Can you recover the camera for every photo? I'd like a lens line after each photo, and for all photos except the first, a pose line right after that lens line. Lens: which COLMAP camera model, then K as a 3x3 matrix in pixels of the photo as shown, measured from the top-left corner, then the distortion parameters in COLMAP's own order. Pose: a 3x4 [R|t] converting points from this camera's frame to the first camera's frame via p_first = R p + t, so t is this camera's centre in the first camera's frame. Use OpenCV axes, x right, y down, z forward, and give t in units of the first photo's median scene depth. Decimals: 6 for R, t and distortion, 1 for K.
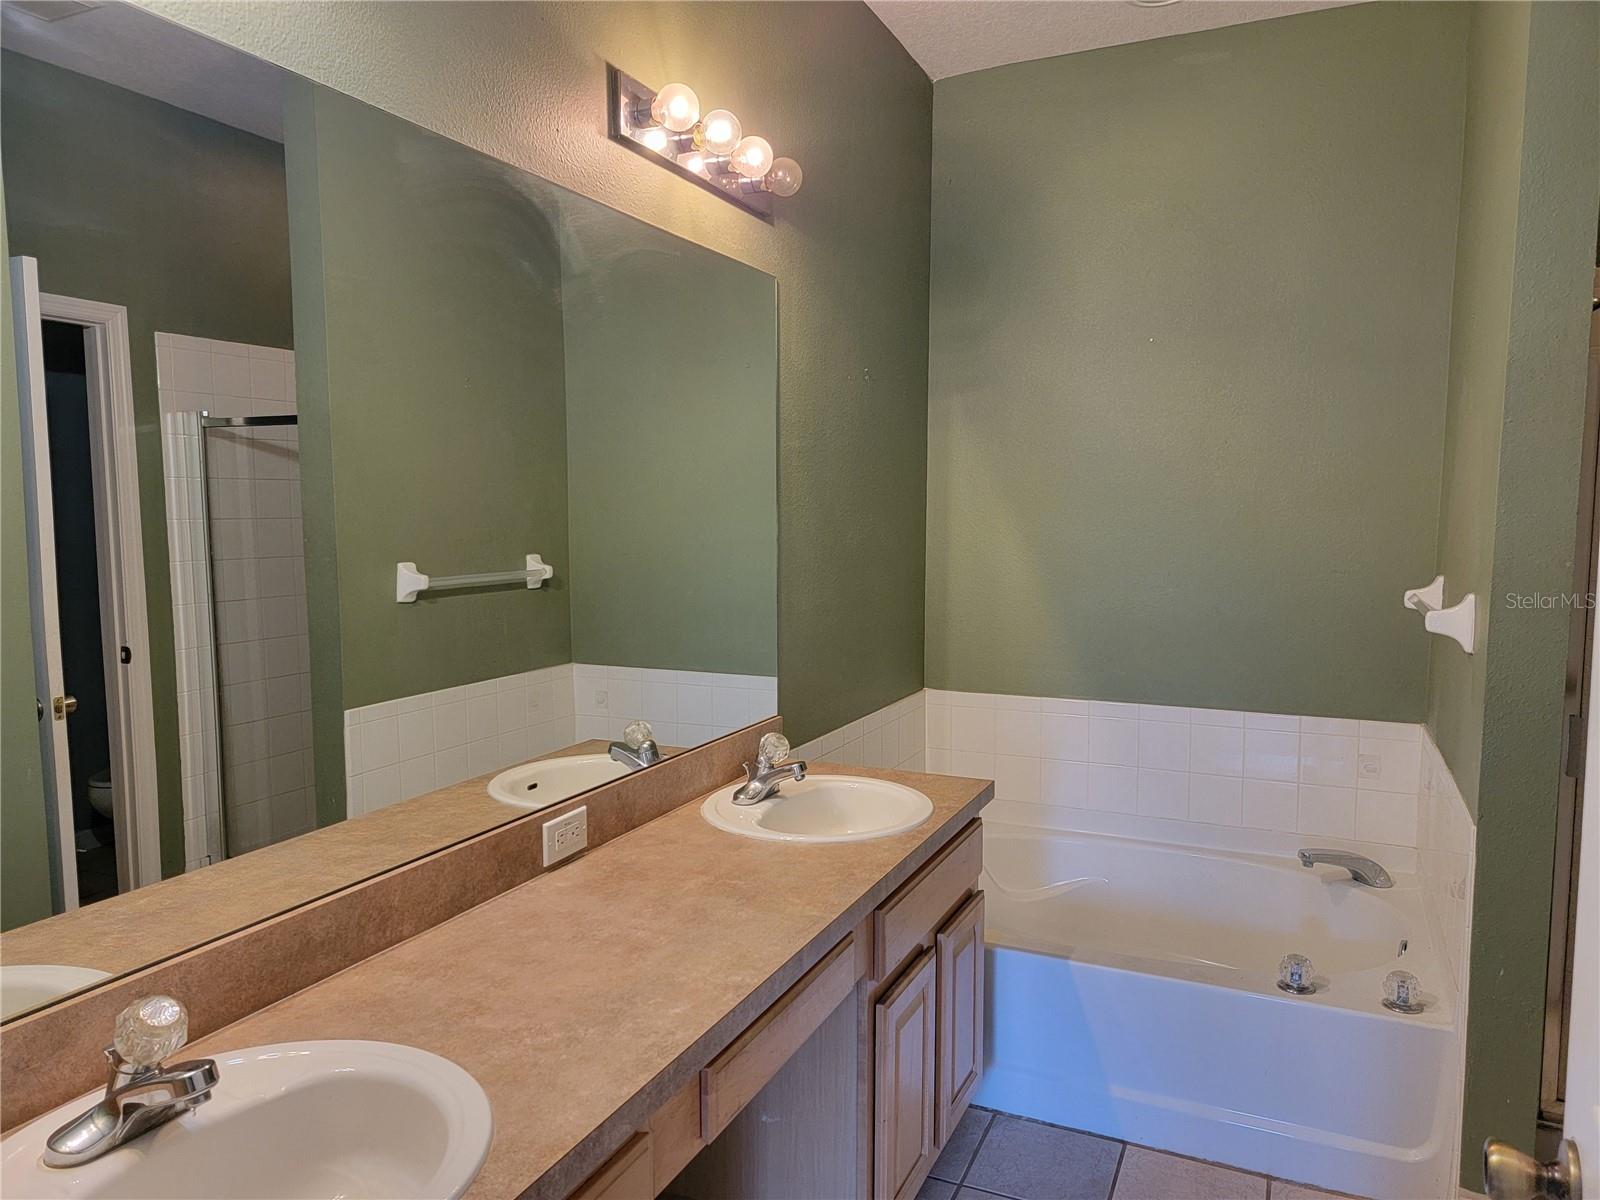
lens RADIAL K [[1147.3, 0, 804.4], [0, 1147.3, 619.7], [0, 0, 1]] dist [0.047340, -0.006611]
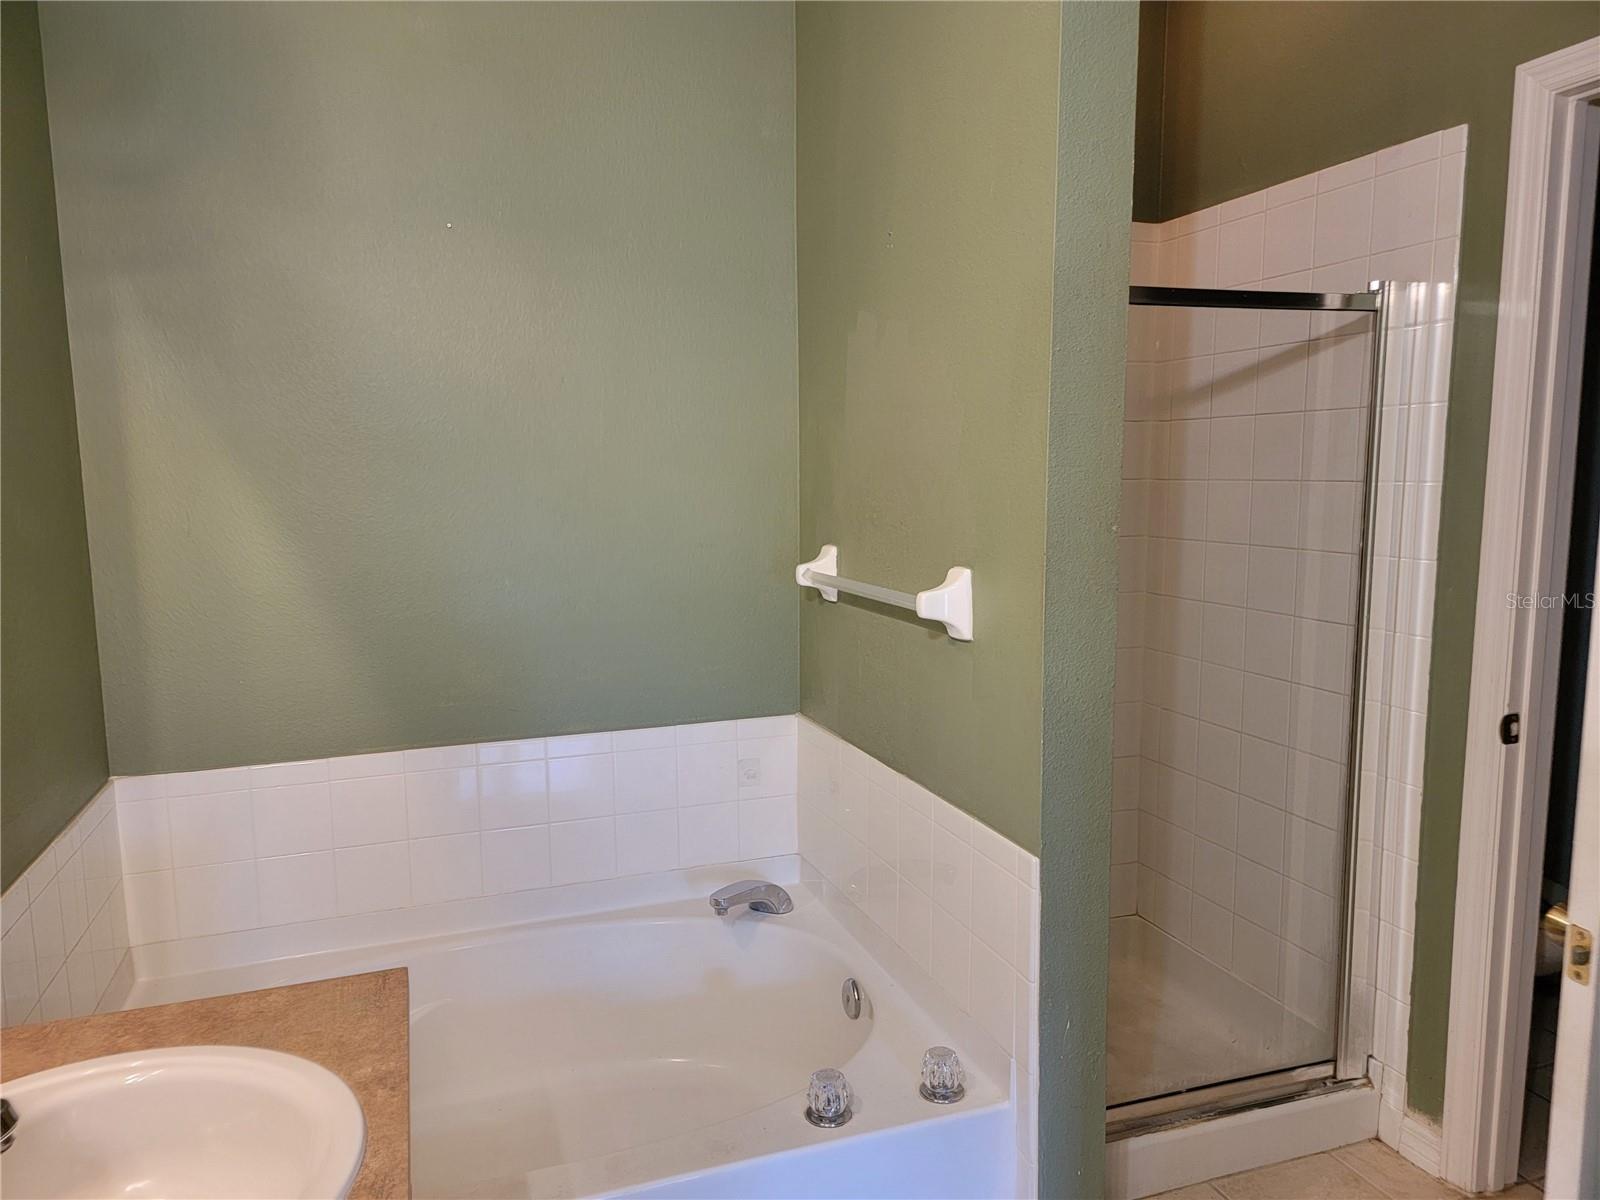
lens RADIAL K [[1147.3, 0, 804.4], [0, 1147.3, 619.7], [0, 0, 1]] dist [0.047340, -0.006611]
pose [[0.725716, -0.097896, 0.680994, -0.048645], [0.077817, 0.995153, 0.060130, -0.035911], [-0.683580, 0.009355, 0.729816, 0.402901]]
